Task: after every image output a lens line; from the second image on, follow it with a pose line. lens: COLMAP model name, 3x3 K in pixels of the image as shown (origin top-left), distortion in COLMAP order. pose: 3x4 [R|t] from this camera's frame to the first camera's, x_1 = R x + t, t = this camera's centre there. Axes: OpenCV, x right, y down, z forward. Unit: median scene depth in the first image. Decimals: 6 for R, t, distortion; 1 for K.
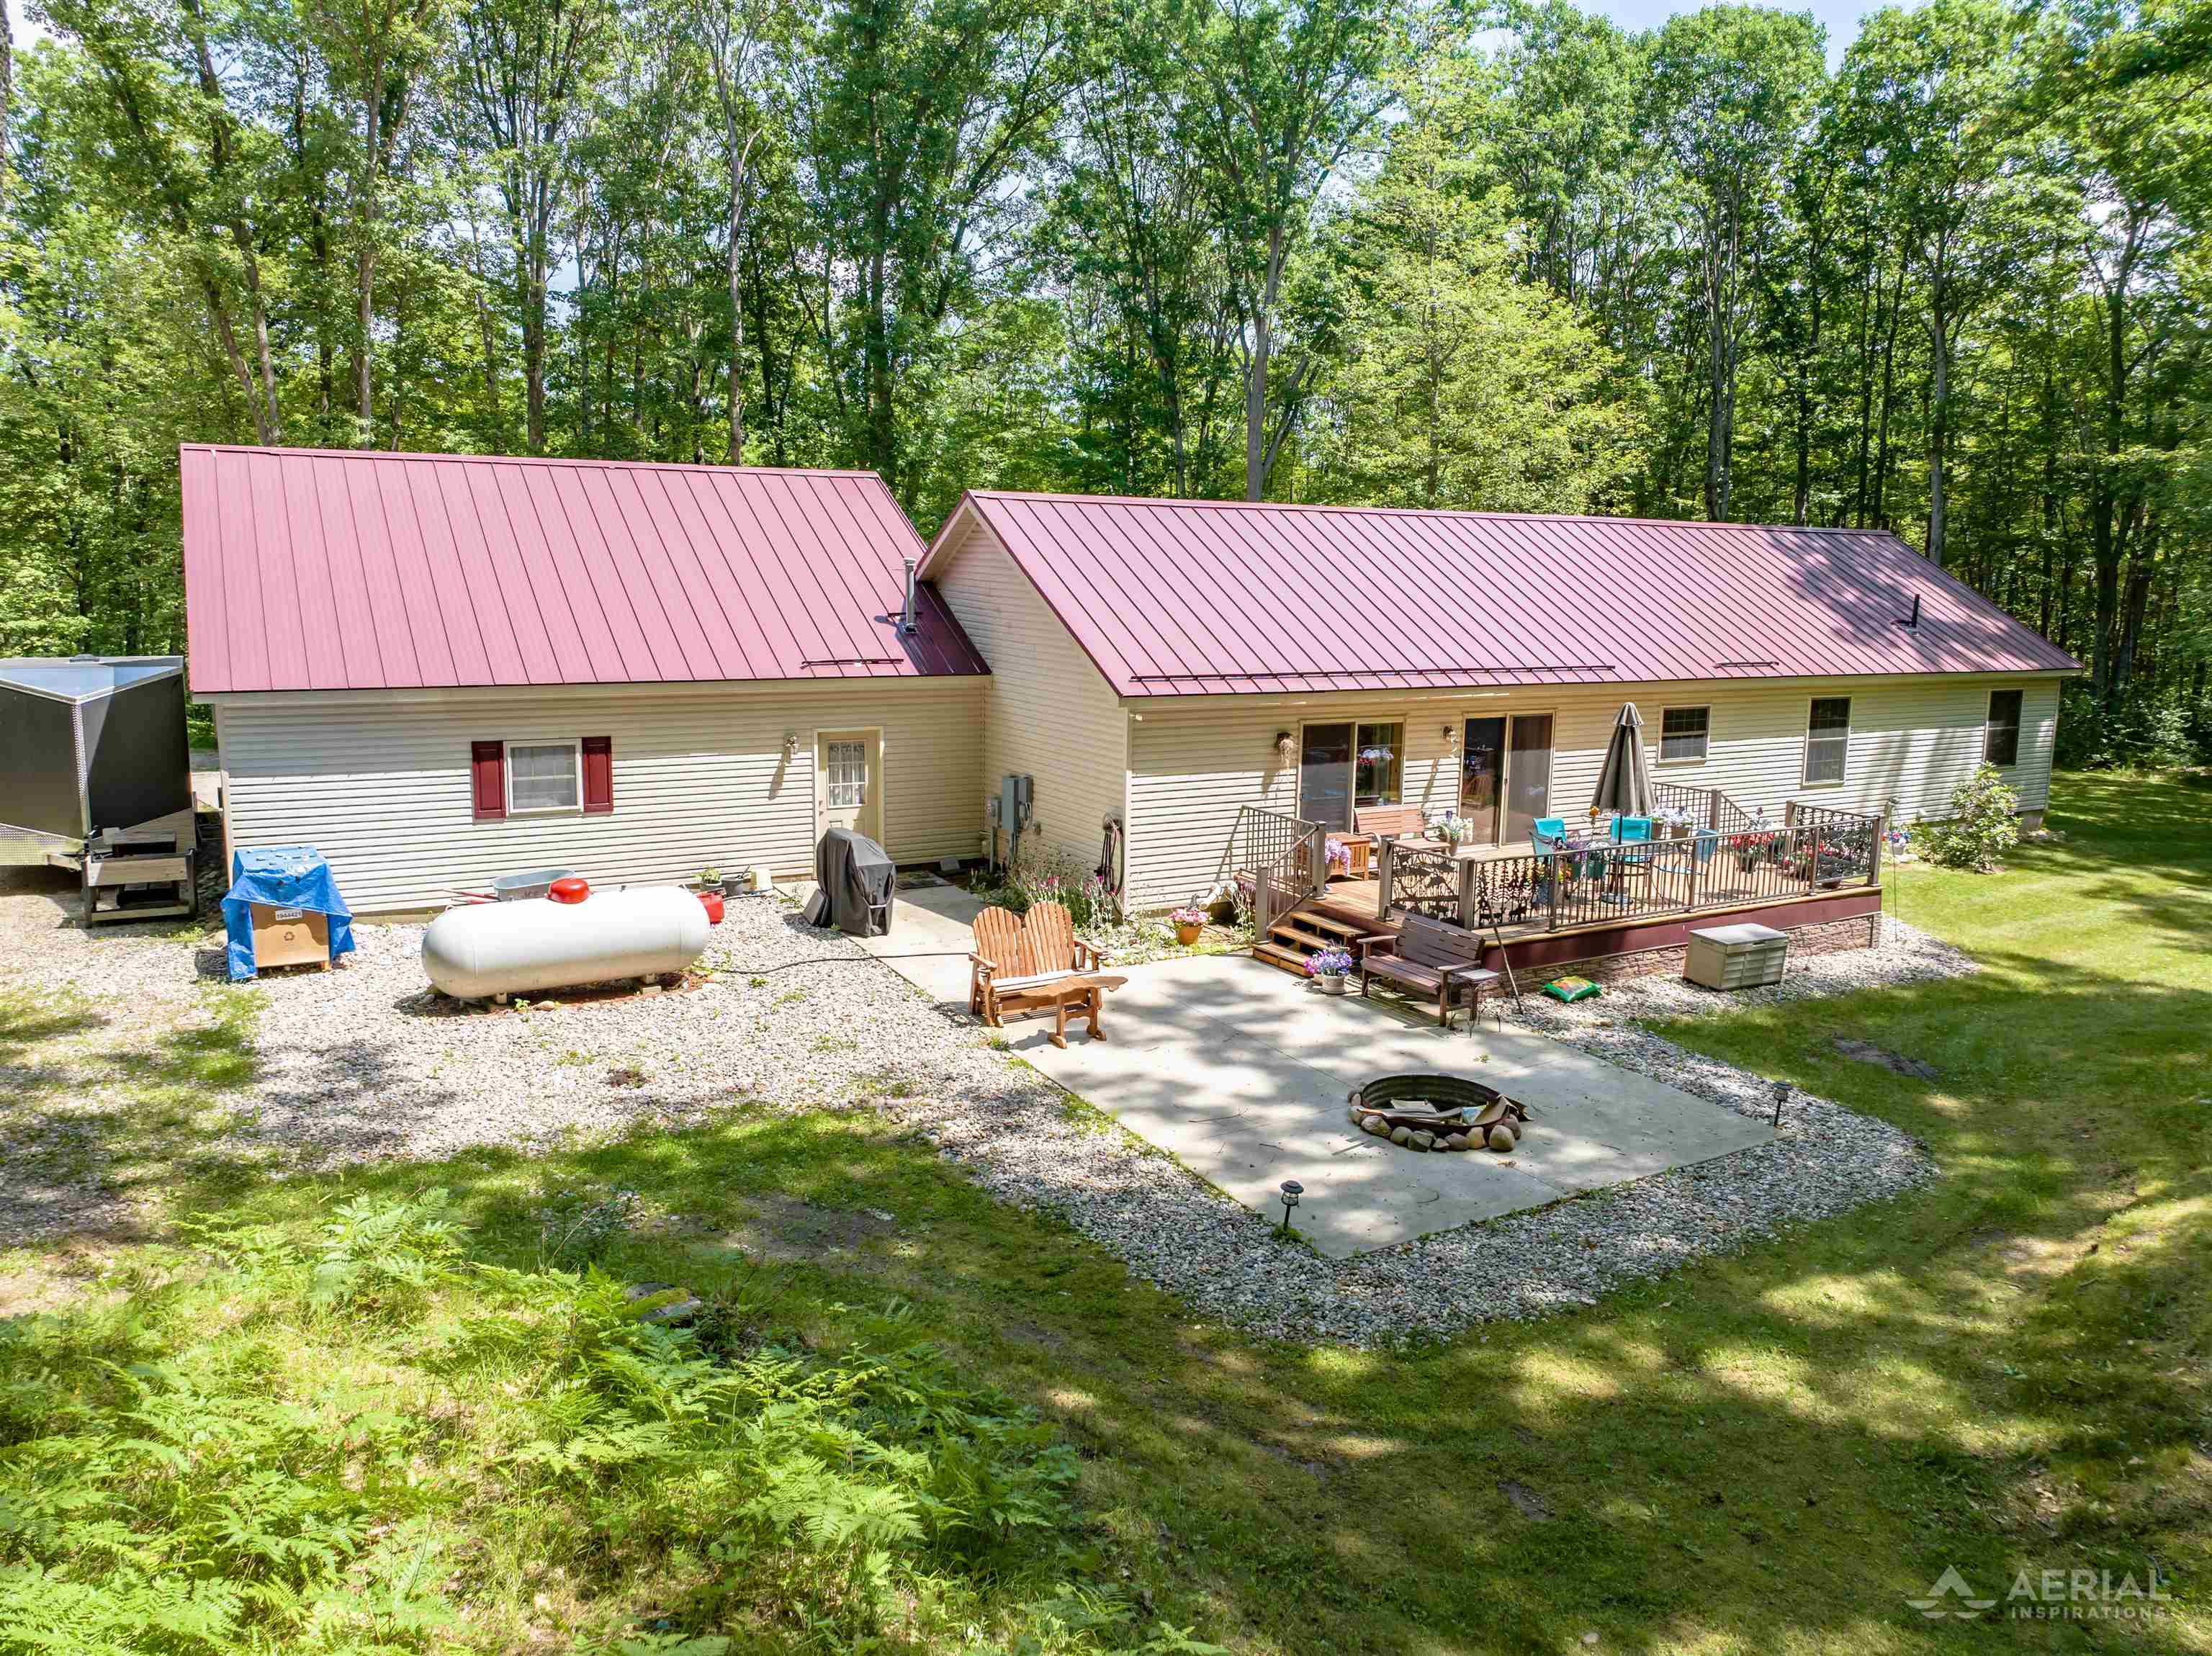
lens RADIAL K [[1556.1, 0, 1106.0], [0, 1556.1, 828.0], [0, 0, 1]] dist [-0.035586, -0.001297]
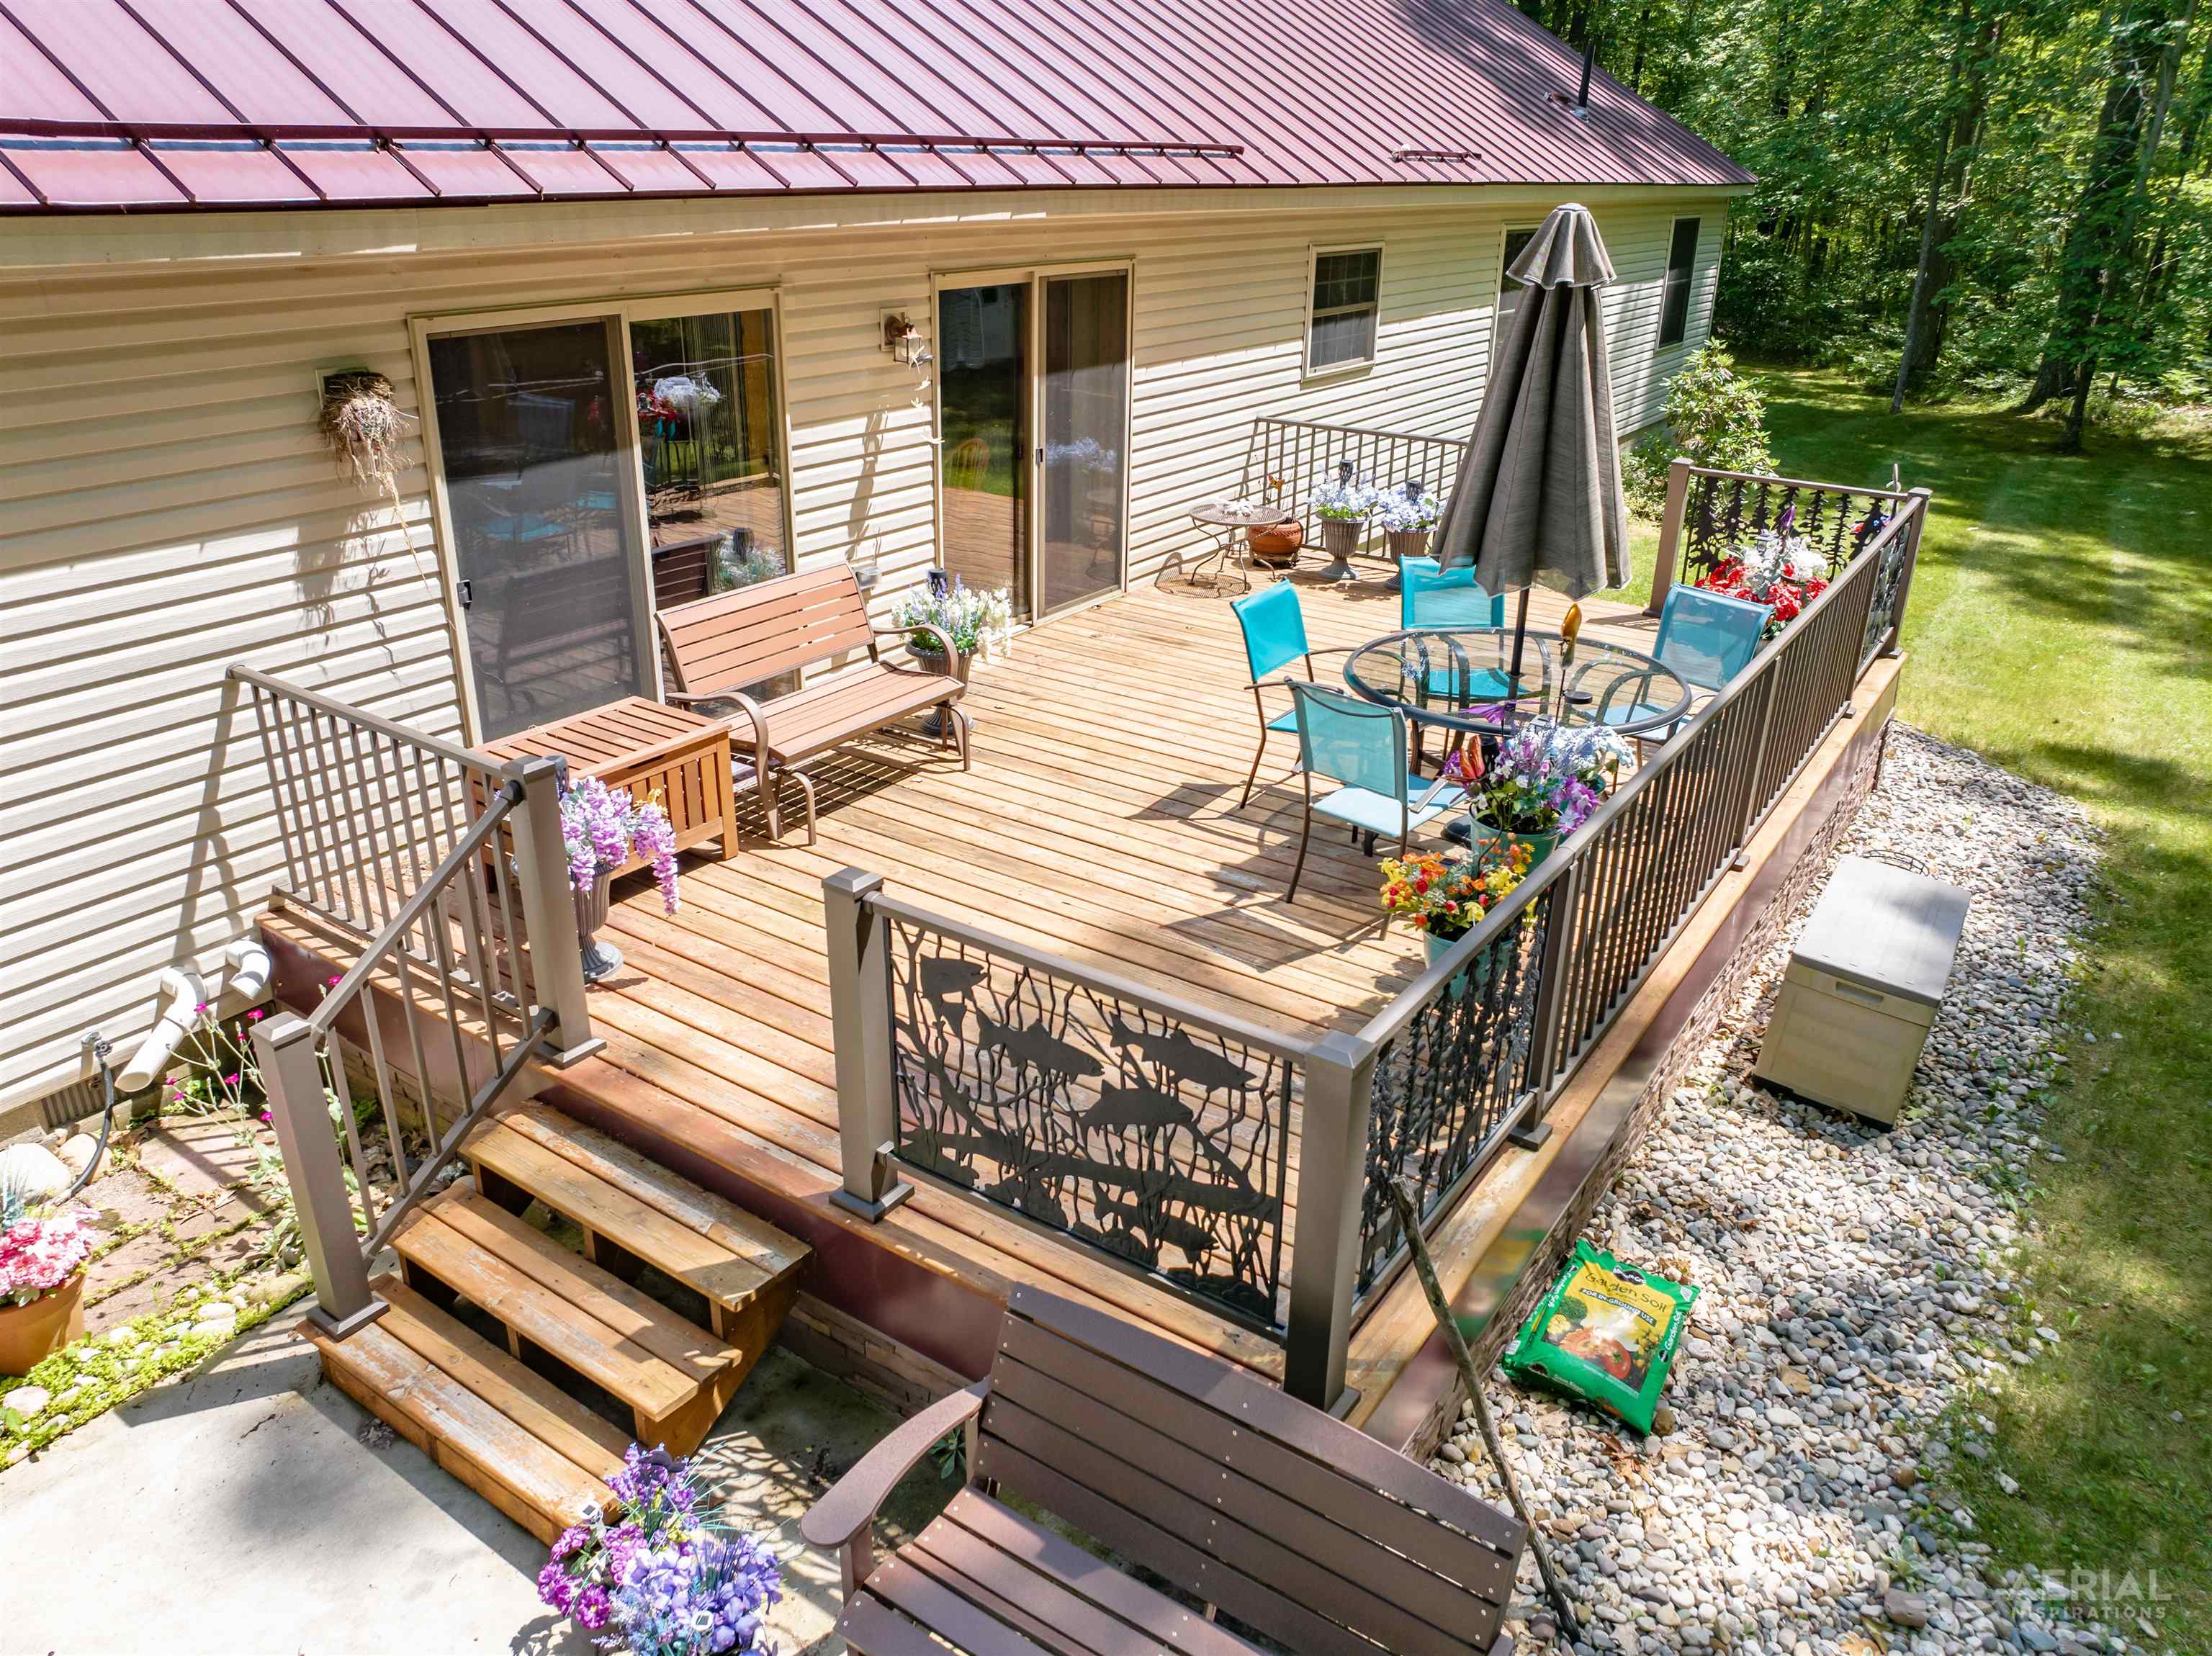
lens RADIAL K [[1556.1, 0, 1106.0], [0, 1556.1, 828.0], [0, 0, 1]] dist [-0.035586, -0.001297]
pose [[0.899904, -0.172278, 0.400615, 0.104325], [0.063904, 0.960837, 0.269646, -0.045600], [-0.431379, -0.217055, 0.875671, 0.653700]]
